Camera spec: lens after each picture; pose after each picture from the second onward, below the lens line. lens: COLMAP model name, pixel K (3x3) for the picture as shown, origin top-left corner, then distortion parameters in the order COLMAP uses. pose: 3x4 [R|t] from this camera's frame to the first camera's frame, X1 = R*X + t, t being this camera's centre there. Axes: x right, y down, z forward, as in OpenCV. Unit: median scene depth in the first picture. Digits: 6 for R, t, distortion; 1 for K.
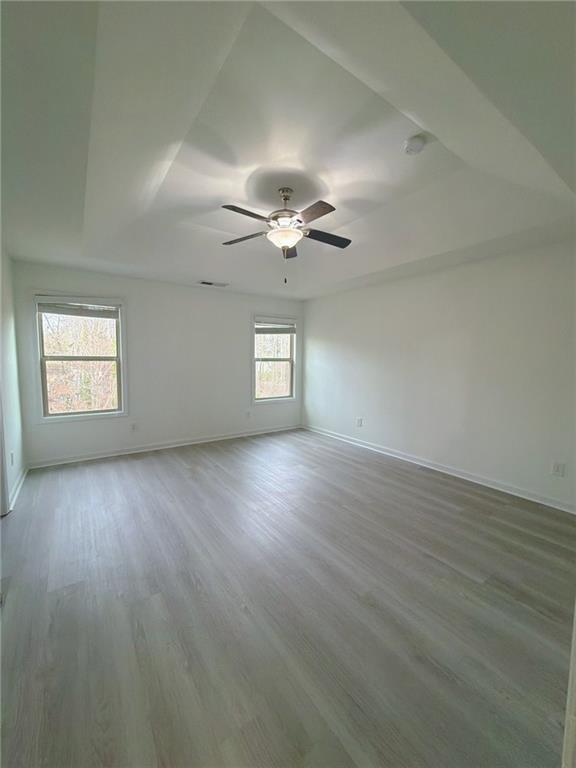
lens RADIAL K [[307.2, 0, 288.0], [0, 307.2, 384.0], [0, 0, 1]] dist [0.001001, -0.000197]
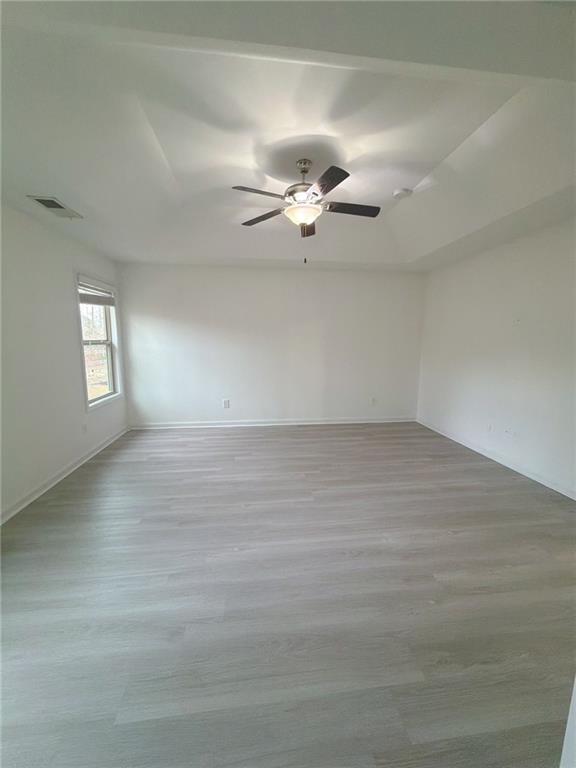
lens RADIAL K [[307.2, 0, 288.0], [0, 307.2, 384.0], [0, 0, 1]] dist [0.001001, -0.000197]
pose [[0.467968, -0.134776, 0.873408, -0.630996], [0.074656, 0.990799, 0.112890, -0.044373], [-0.880586, 0.012376, 0.473724, 0.404135]]
